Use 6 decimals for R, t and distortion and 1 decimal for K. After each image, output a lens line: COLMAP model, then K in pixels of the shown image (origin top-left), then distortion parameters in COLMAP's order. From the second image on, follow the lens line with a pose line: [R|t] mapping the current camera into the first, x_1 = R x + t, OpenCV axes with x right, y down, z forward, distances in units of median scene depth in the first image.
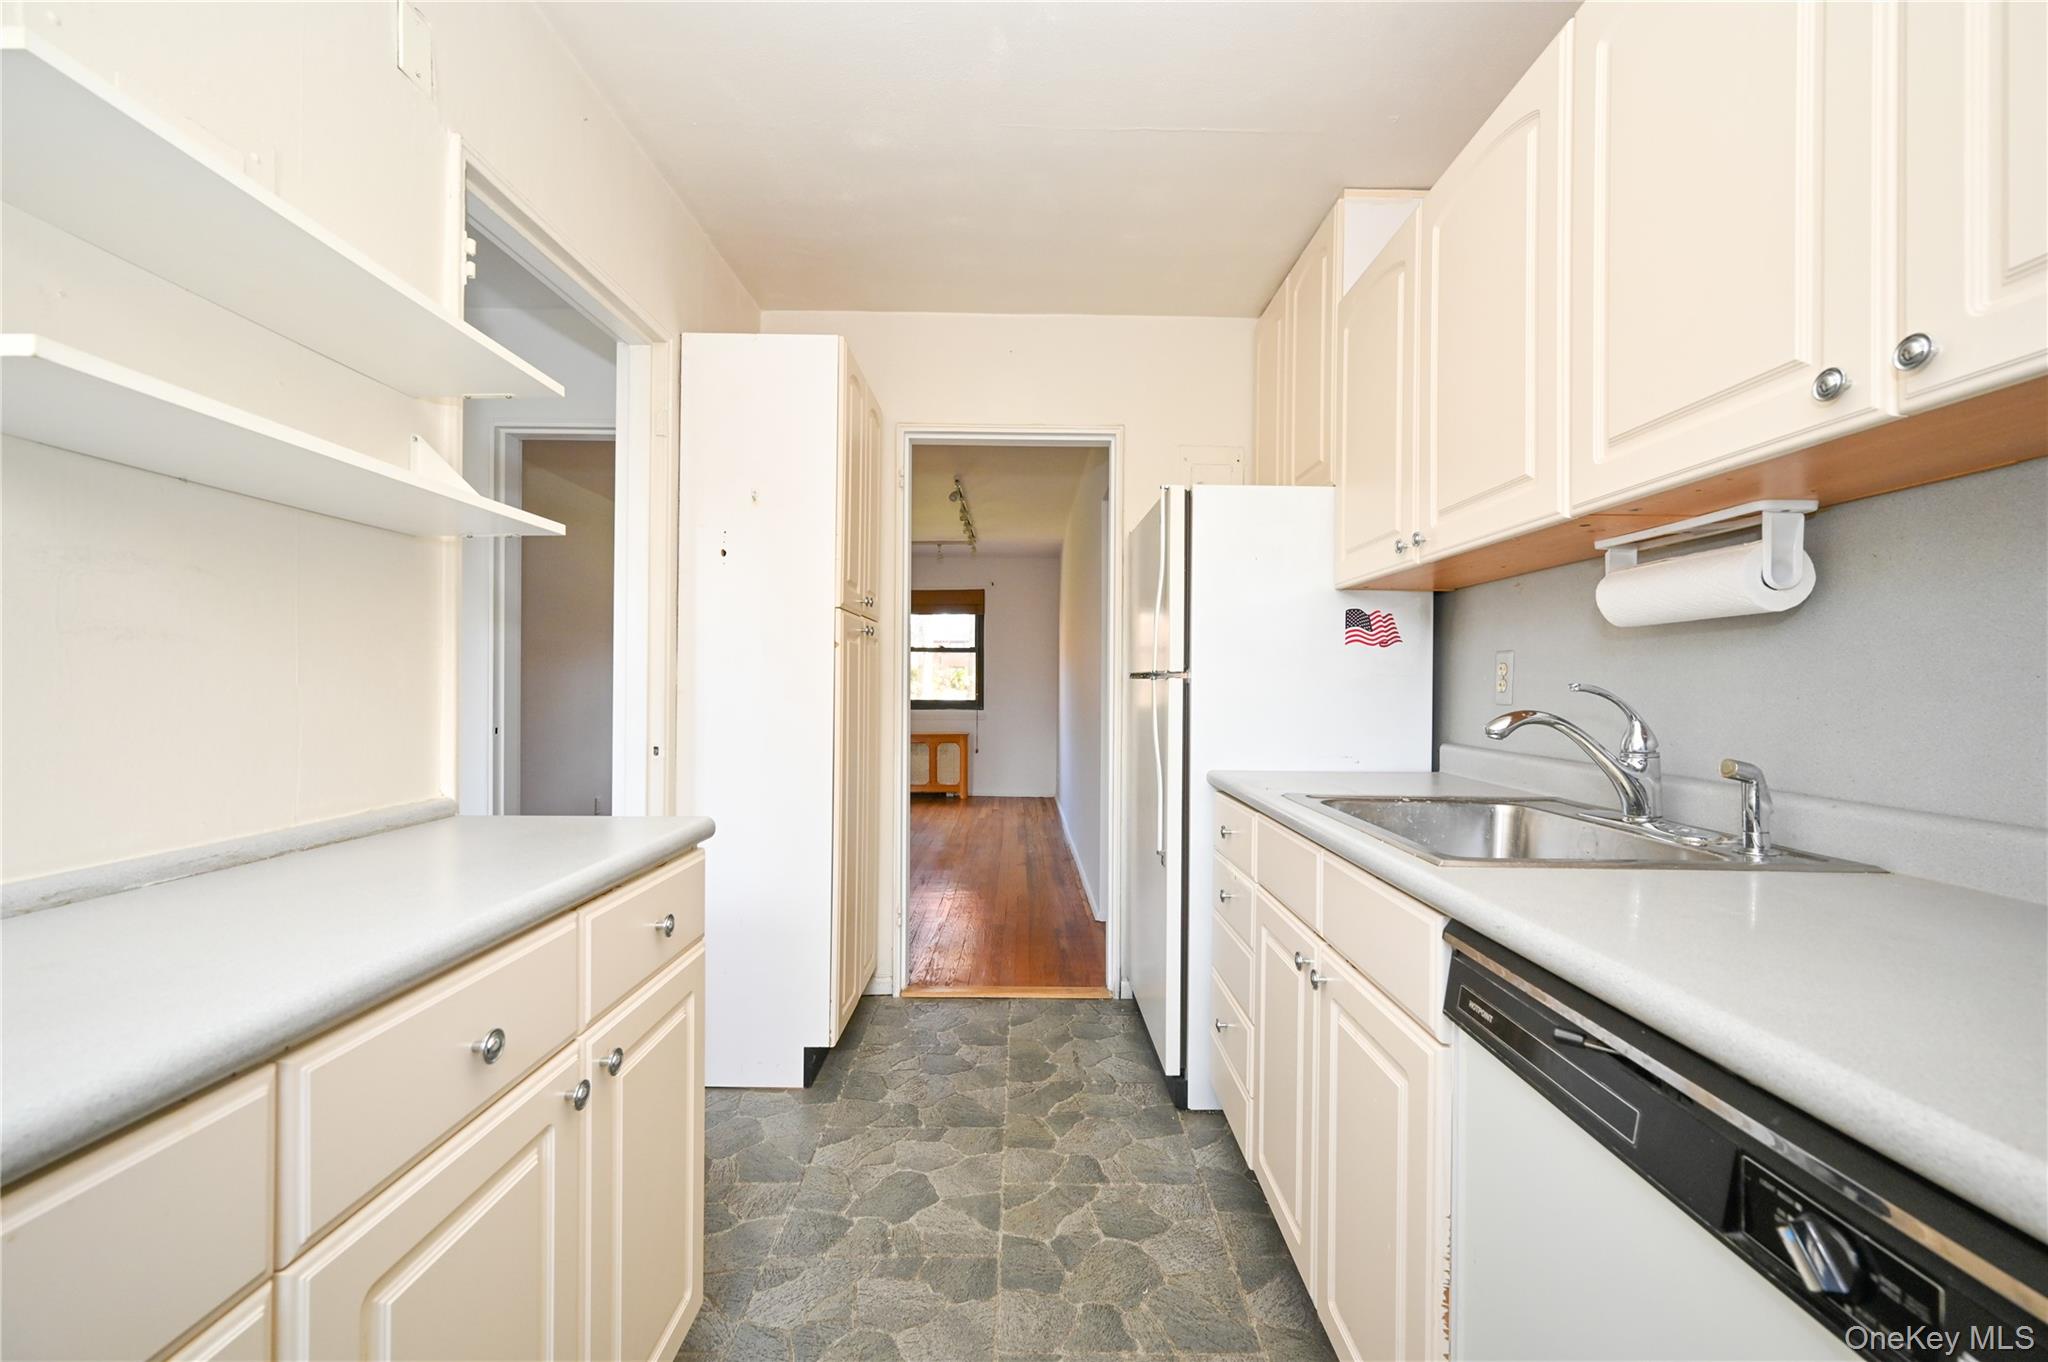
lens RADIAL K [[838.5, 0, 1022.8], [0, 838.5, 684.3], [0, 0, 1]] dist [0.001796, 0.000215]
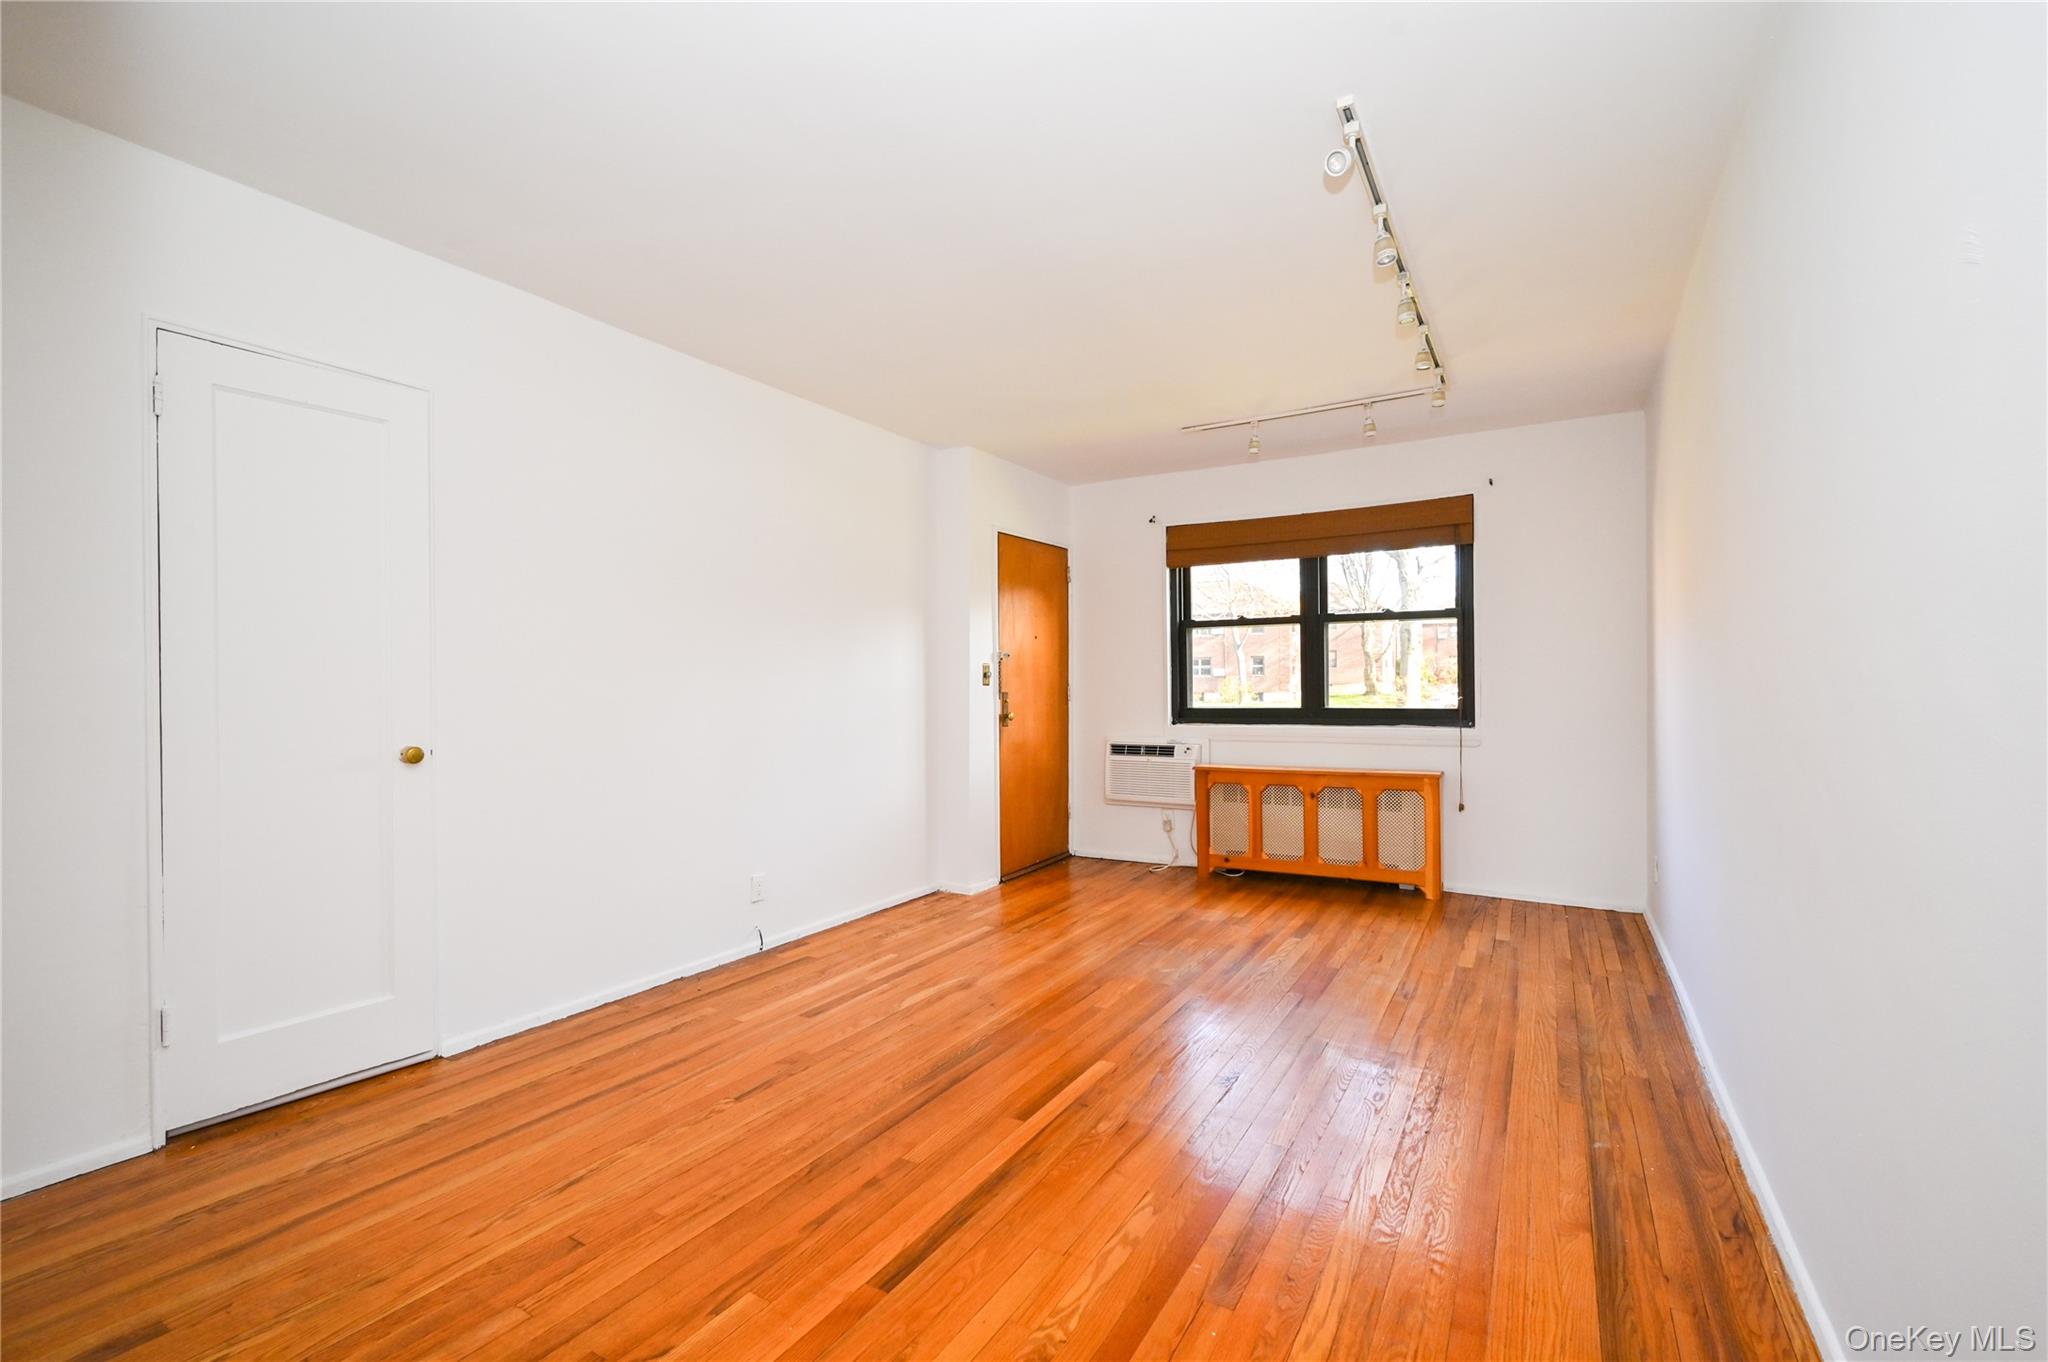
lens RADIAL K [[932.3, 0, 1005.6], [0, 932.3, 688.4], [0, 0, 1]] dist [-0.000322, 0.000306]
pose [[0.861295, -0.009342, -0.508020, -0.004024], [0.012637, 0.999916, 0.003038, 0.001299], [0.507948, -0.009036, 0.861340, 0.369111]]
